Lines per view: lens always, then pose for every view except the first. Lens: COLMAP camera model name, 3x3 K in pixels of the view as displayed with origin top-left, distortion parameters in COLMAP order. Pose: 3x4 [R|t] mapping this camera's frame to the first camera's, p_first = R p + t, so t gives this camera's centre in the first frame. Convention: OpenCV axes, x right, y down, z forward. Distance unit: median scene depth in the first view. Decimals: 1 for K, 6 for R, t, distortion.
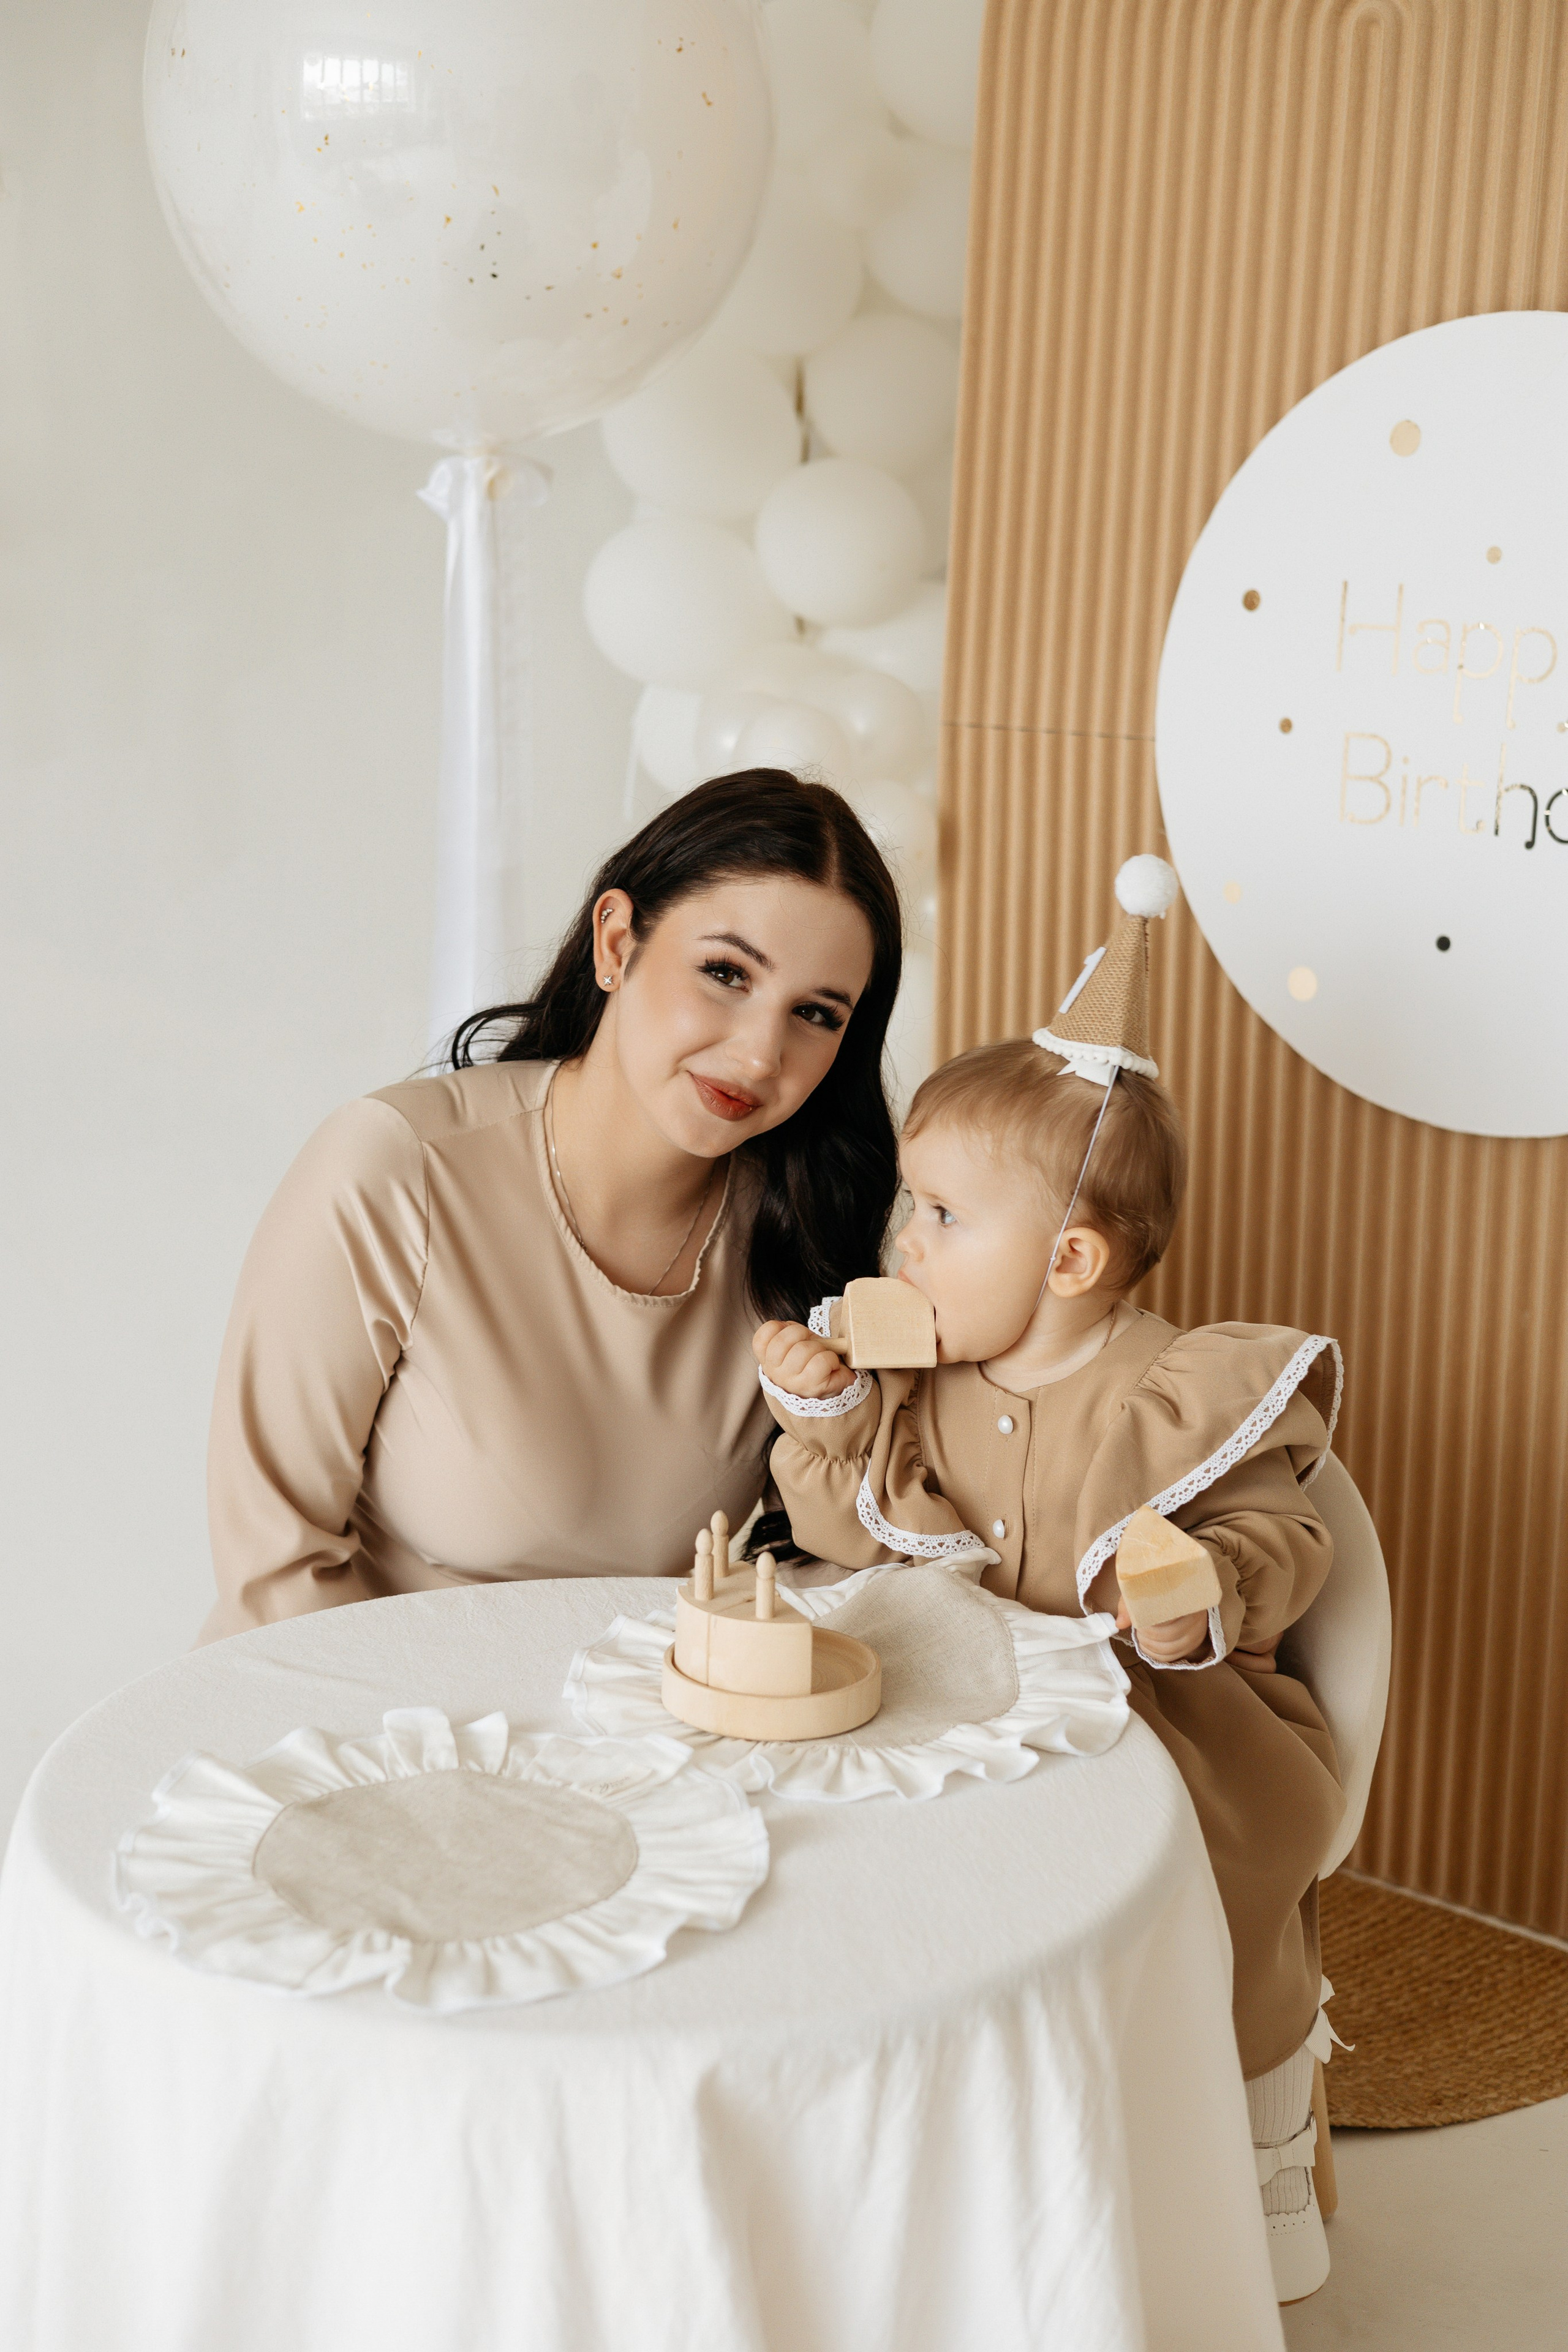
lens RADIAL K [[3419.6, 0, 868.3], [0, 3419.6, 1126.2], [0, 0, 1]] dist [-0.003329, 0.000000]
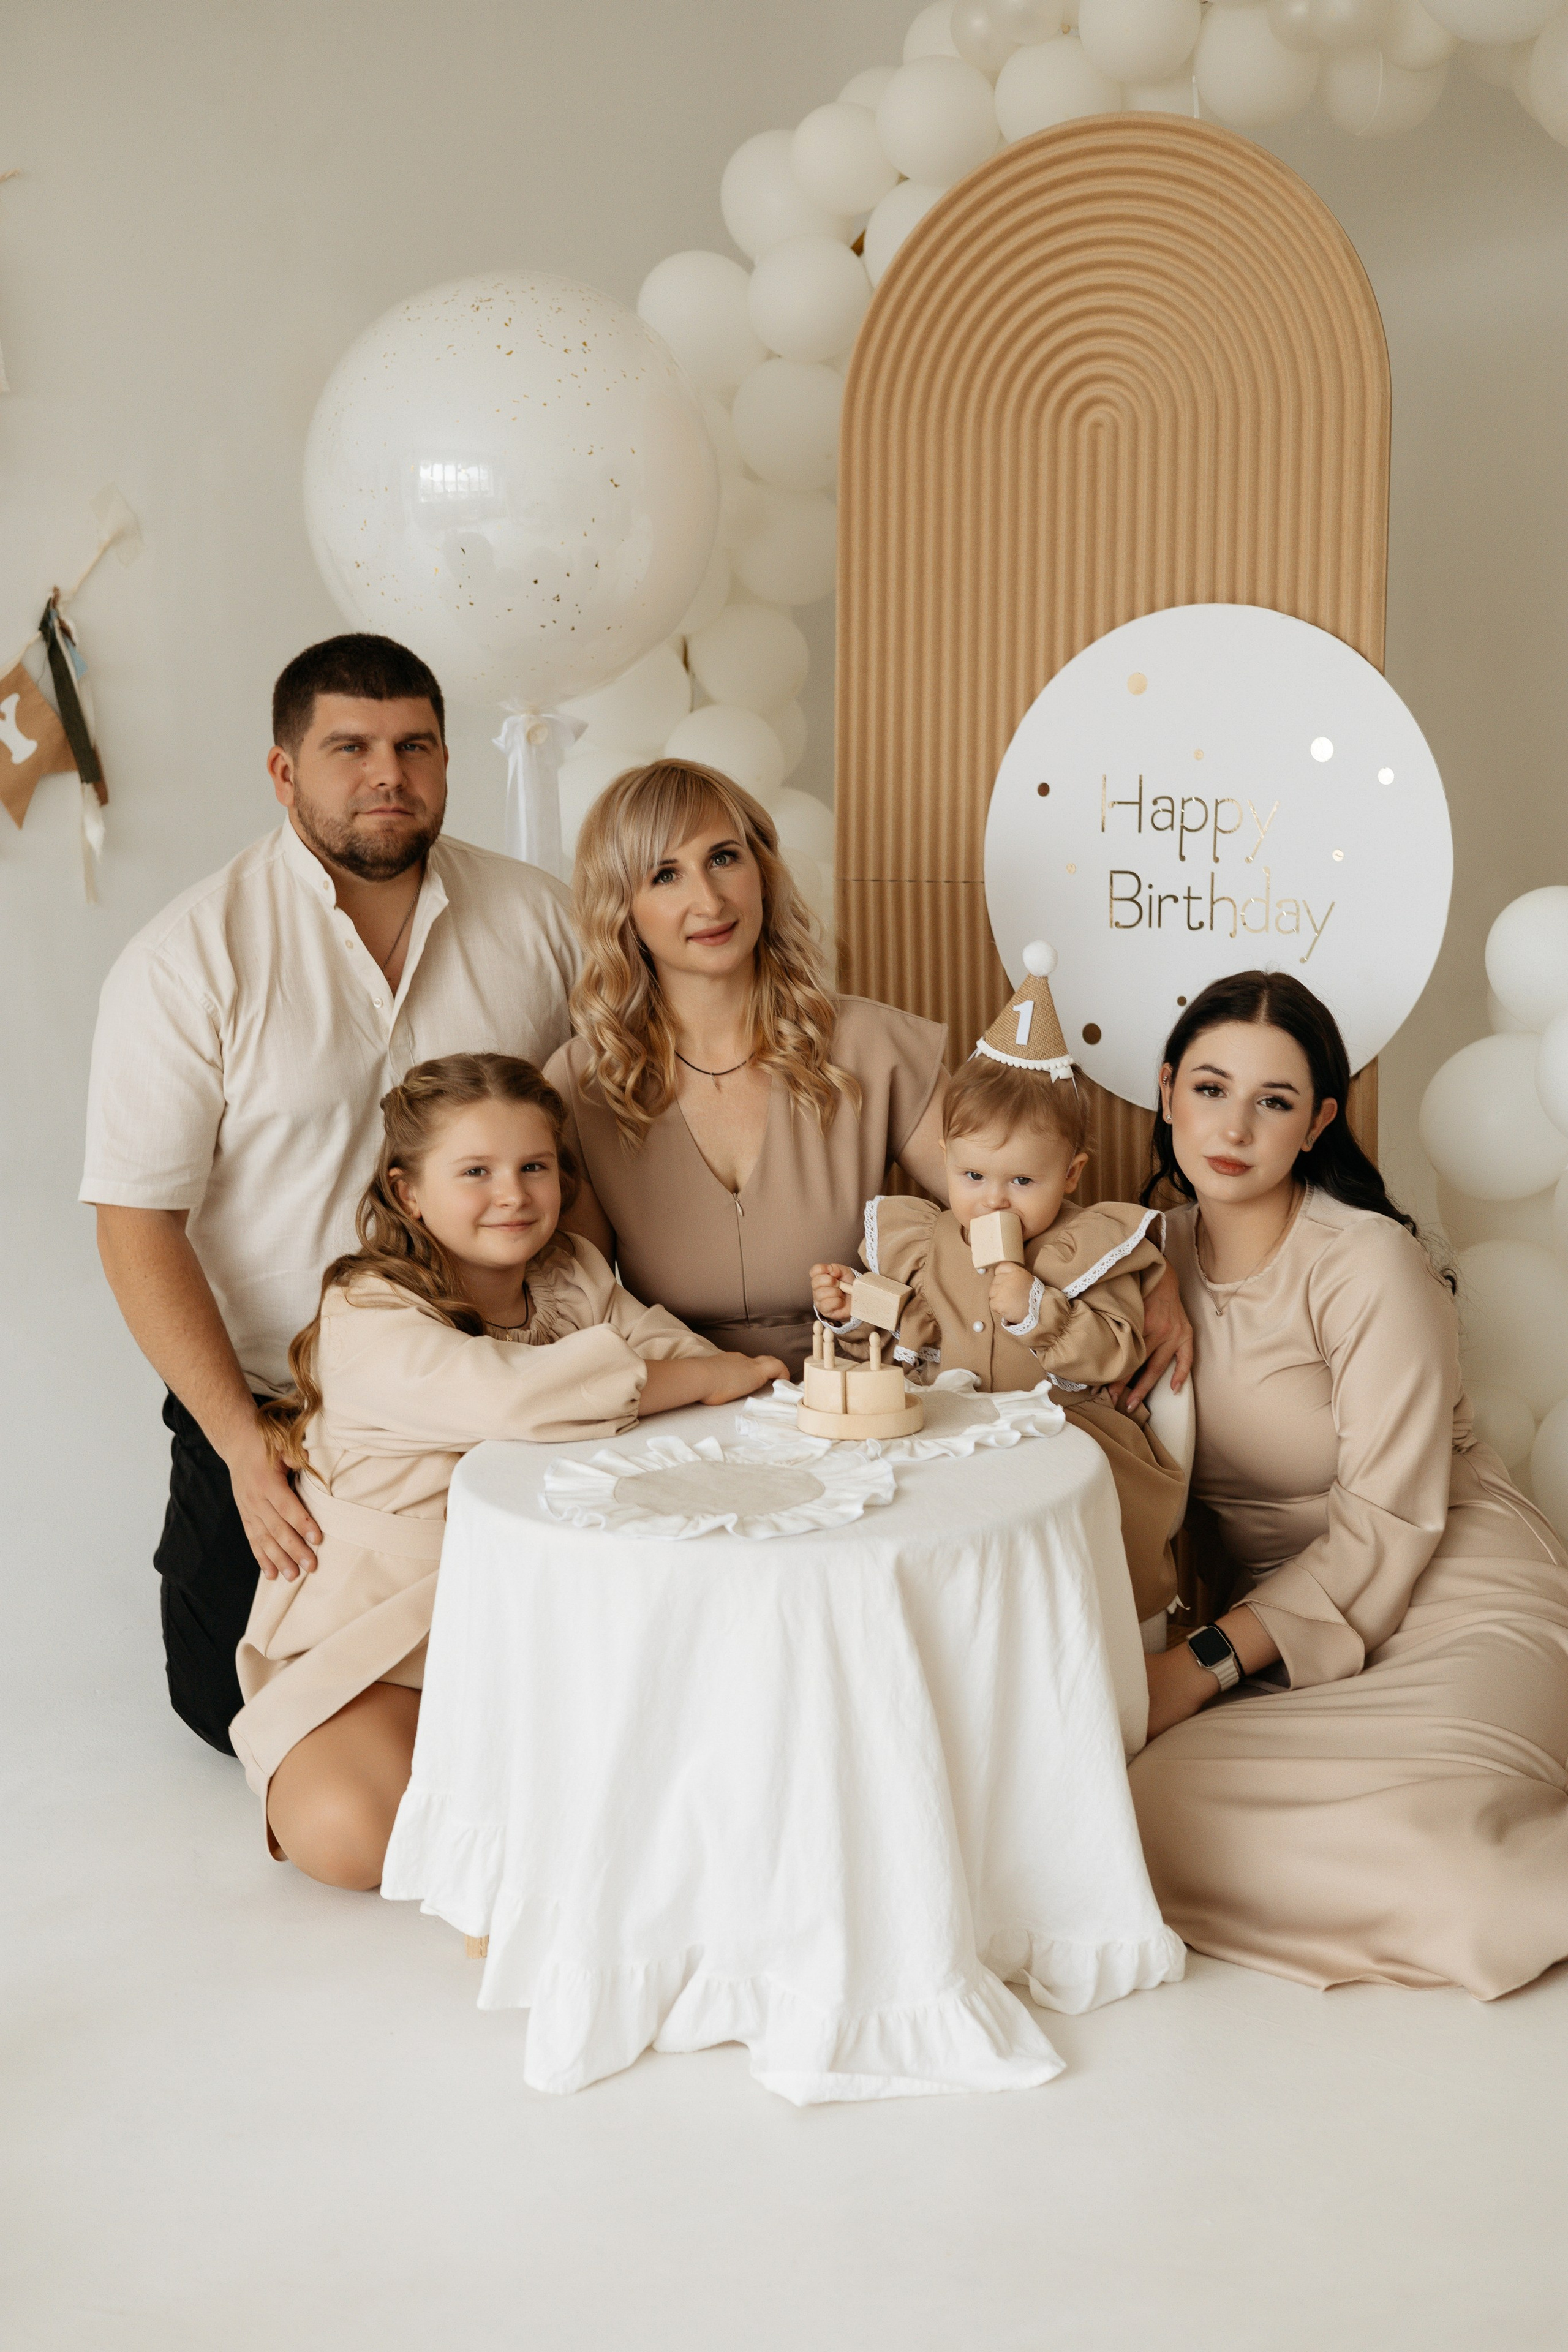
lens RADIAL K [[3419.6, 0, 796.5], [0, 3419.6, 1188.6], [0, 0, 1]] dist [-0.003329, 0.000000]
pose [[0.993261, -0.050941, 0.104106, -0.178035], [0.055163, 0.997751, -0.038086, 0.084187], [-0.101931, 0.043572, 0.993837, -0.554603]]
